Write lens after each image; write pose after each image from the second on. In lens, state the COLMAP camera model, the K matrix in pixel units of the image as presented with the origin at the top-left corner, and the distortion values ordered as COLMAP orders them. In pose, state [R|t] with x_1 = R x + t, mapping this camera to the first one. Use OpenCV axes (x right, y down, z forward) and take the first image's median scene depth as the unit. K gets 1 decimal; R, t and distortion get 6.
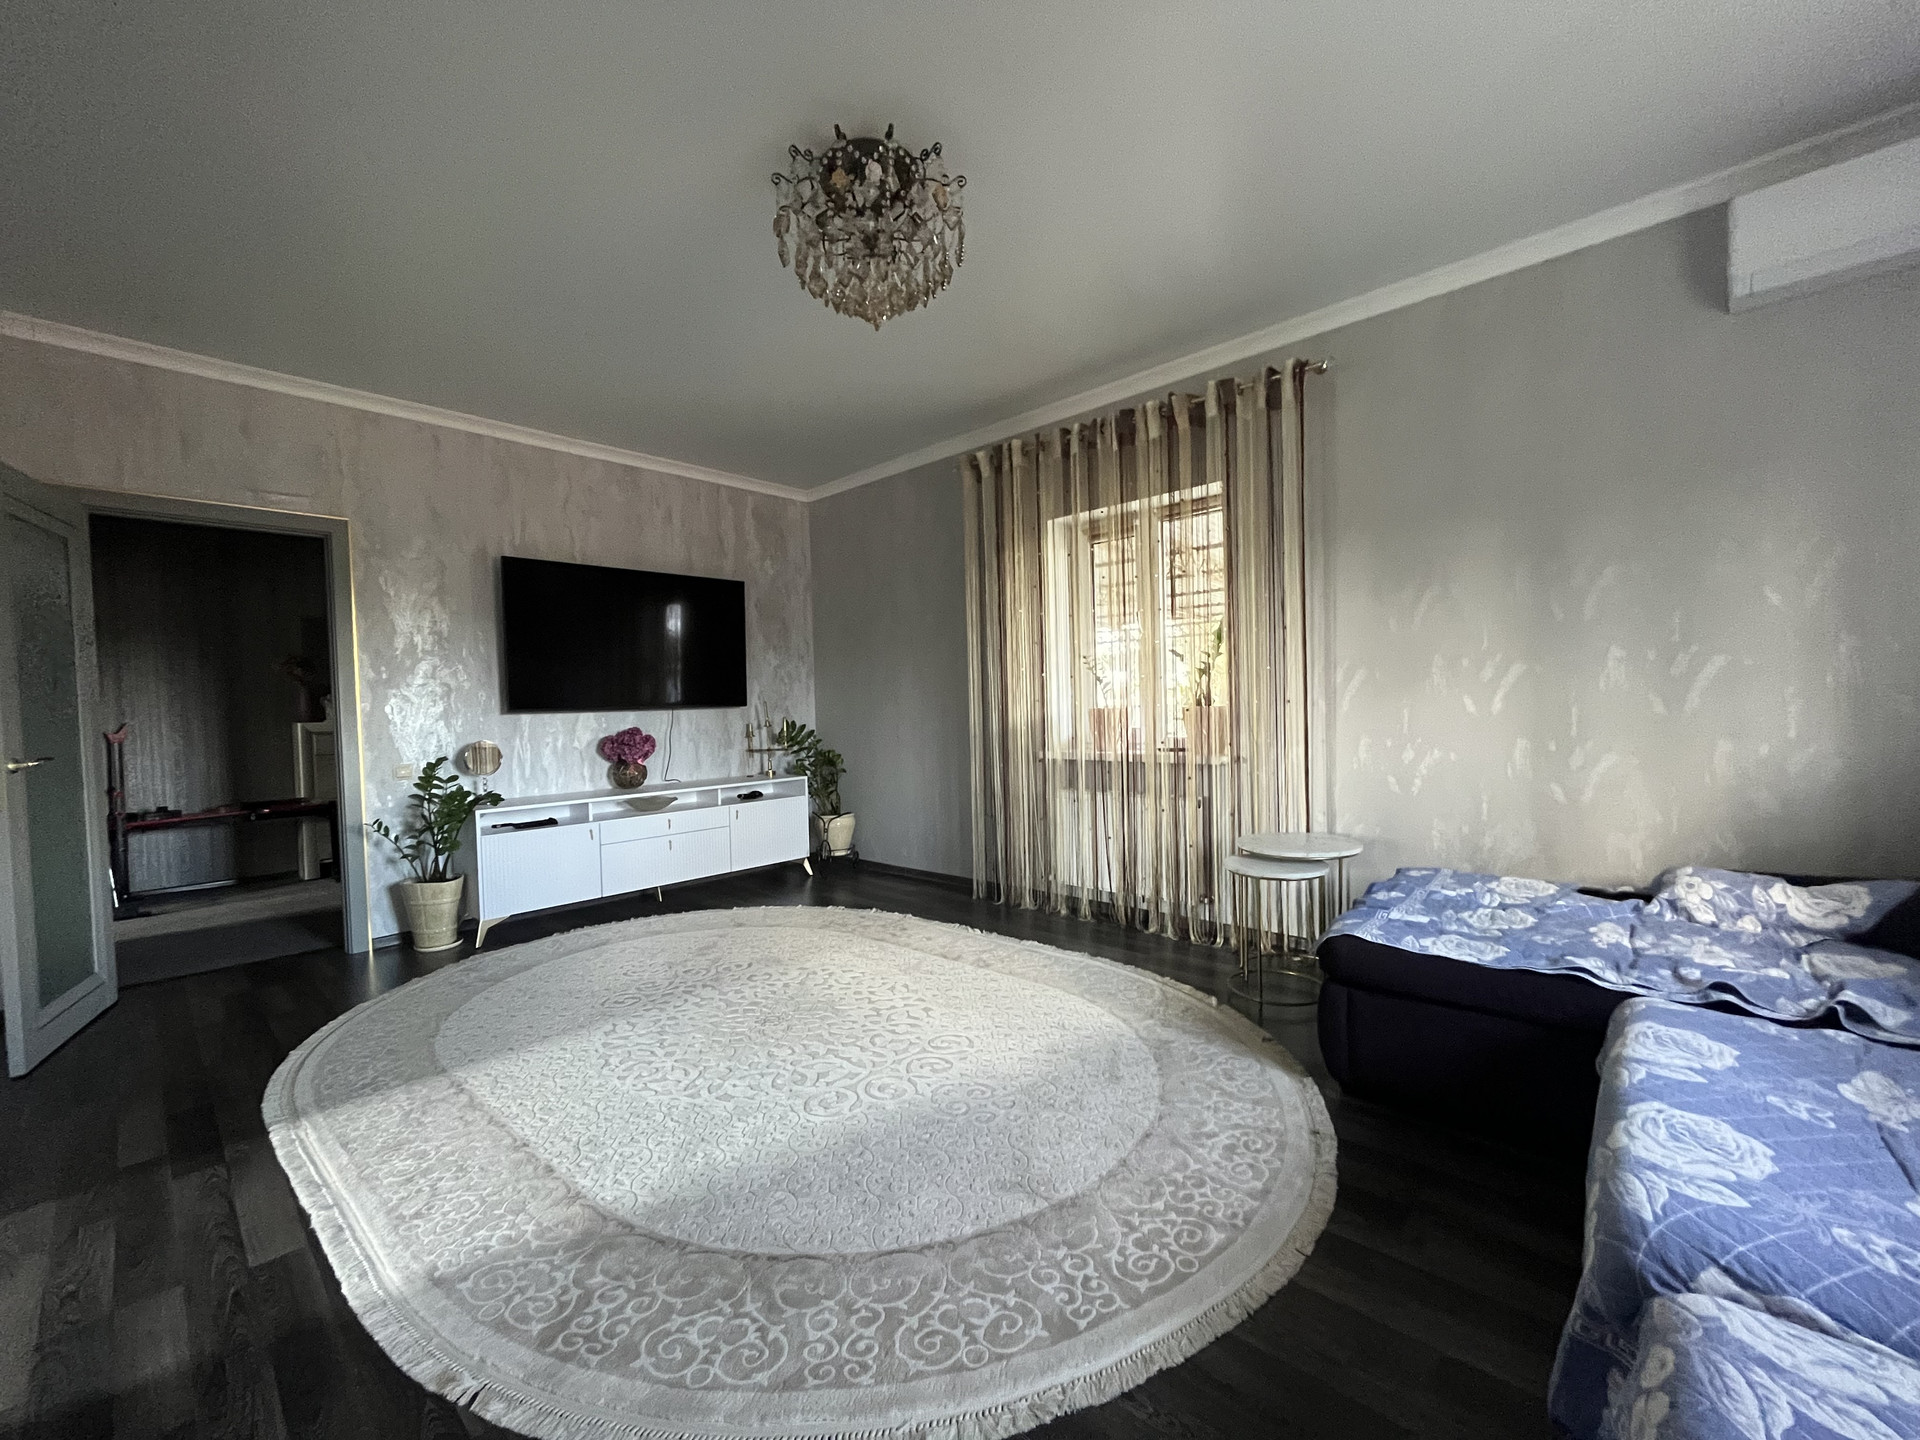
lens RADIAL K [[779.1, 0, 961.1], [0, 779.1, 728.9], [0, 0, 1]] dist [-0.002754, -0.000212]
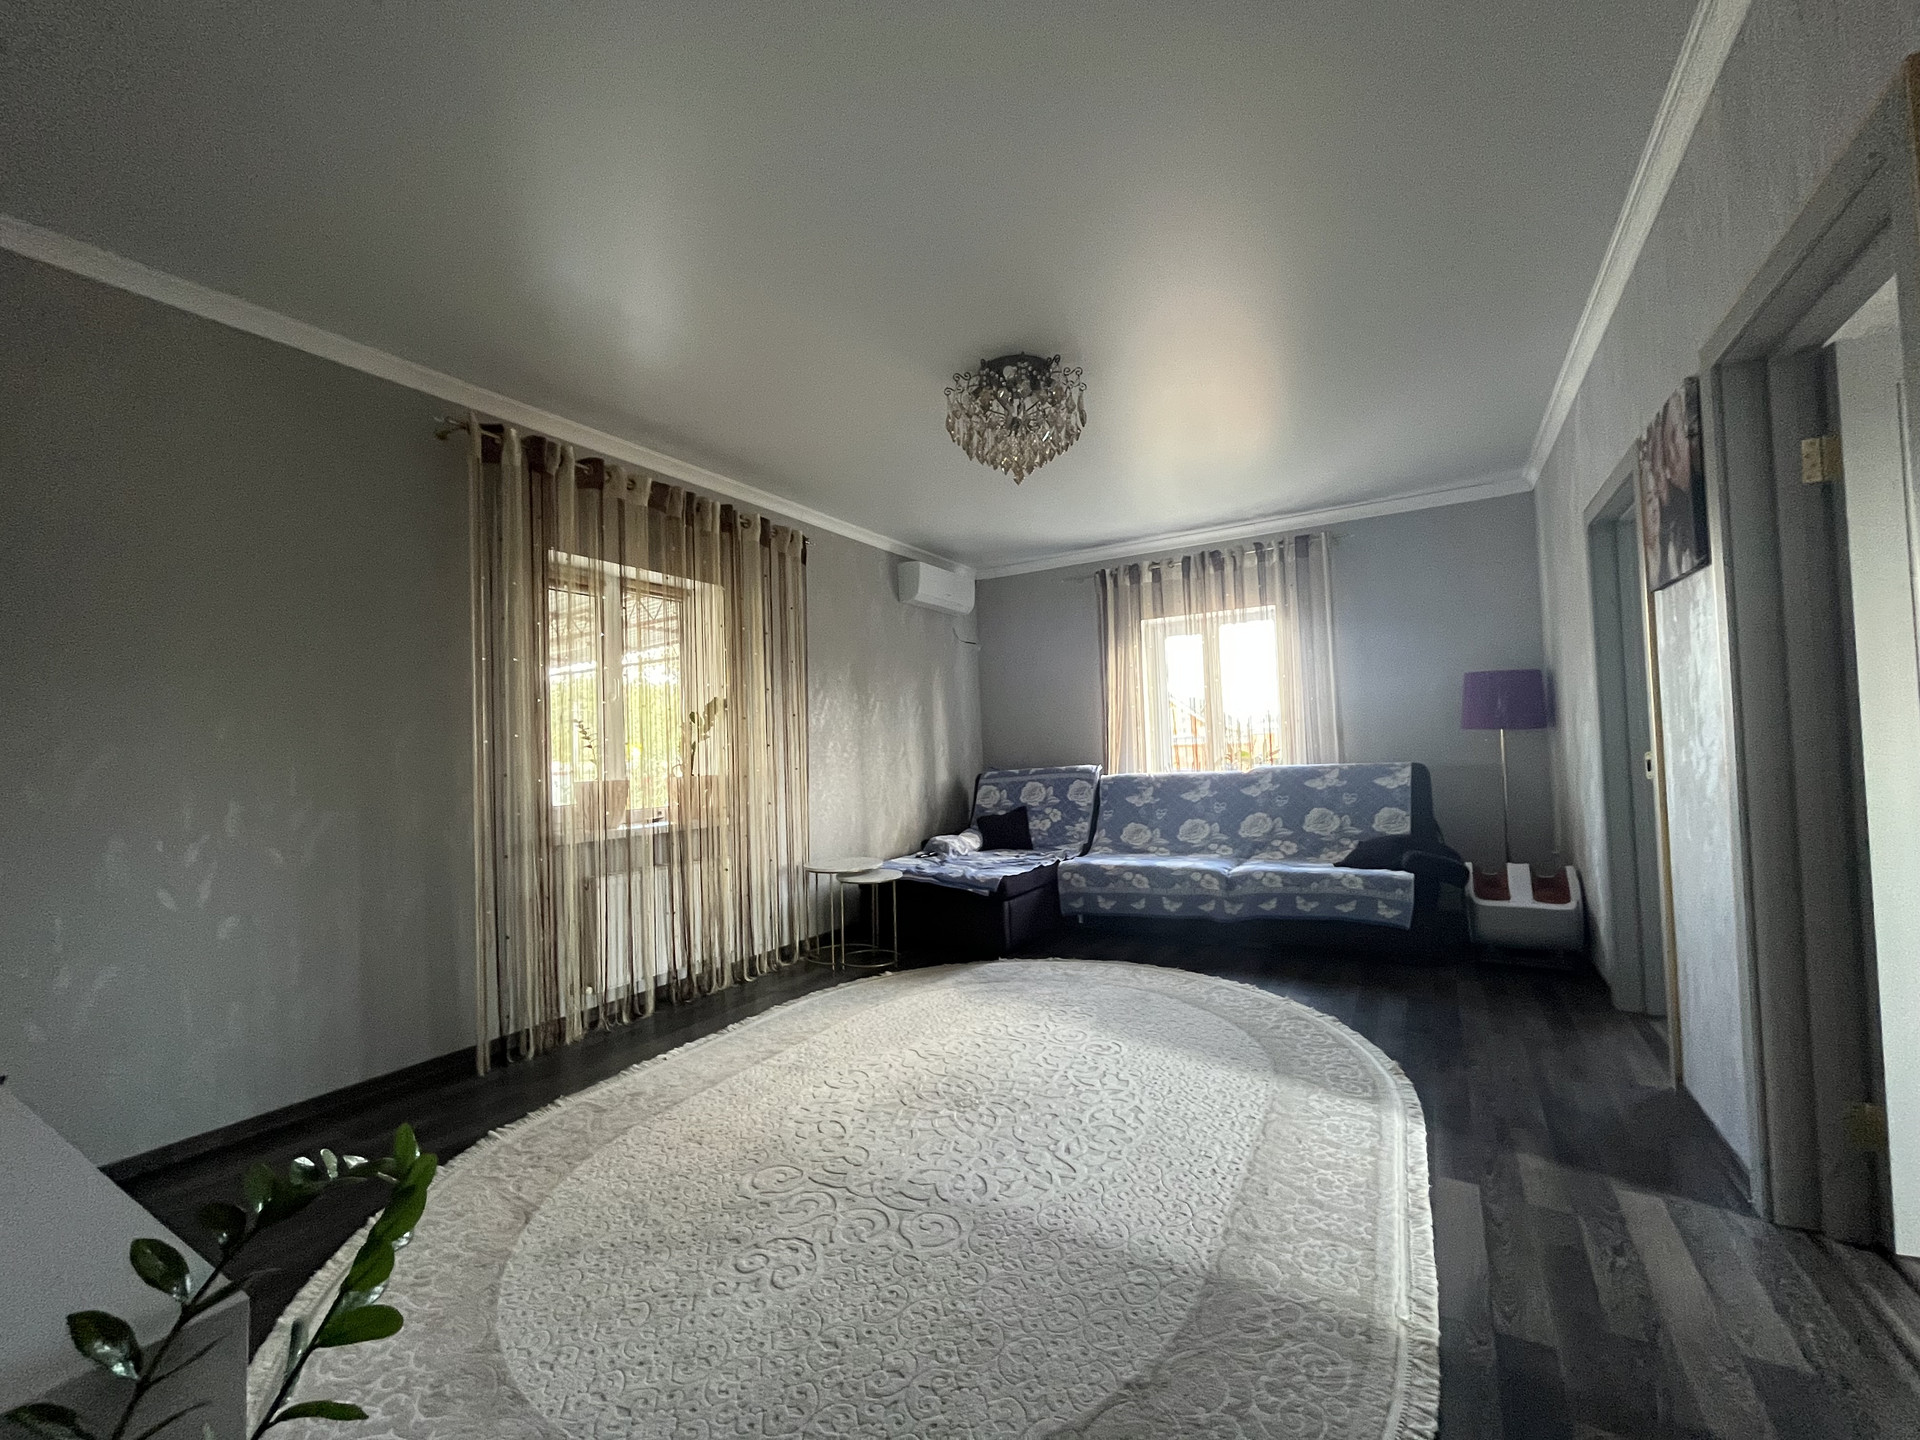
lens RADIAL K [[779.1, 0, 961.1], [0, 779.1, 728.9], [0, 0, 1]] dist [-0.002754, -0.000212]
pose [[-0.200870, 0.063819, 0.977537, -0.968745], [0.068608, 0.996342, -0.050949, -0.015344], [-0.977212, 0.056833, -0.204514, 0.972514]]
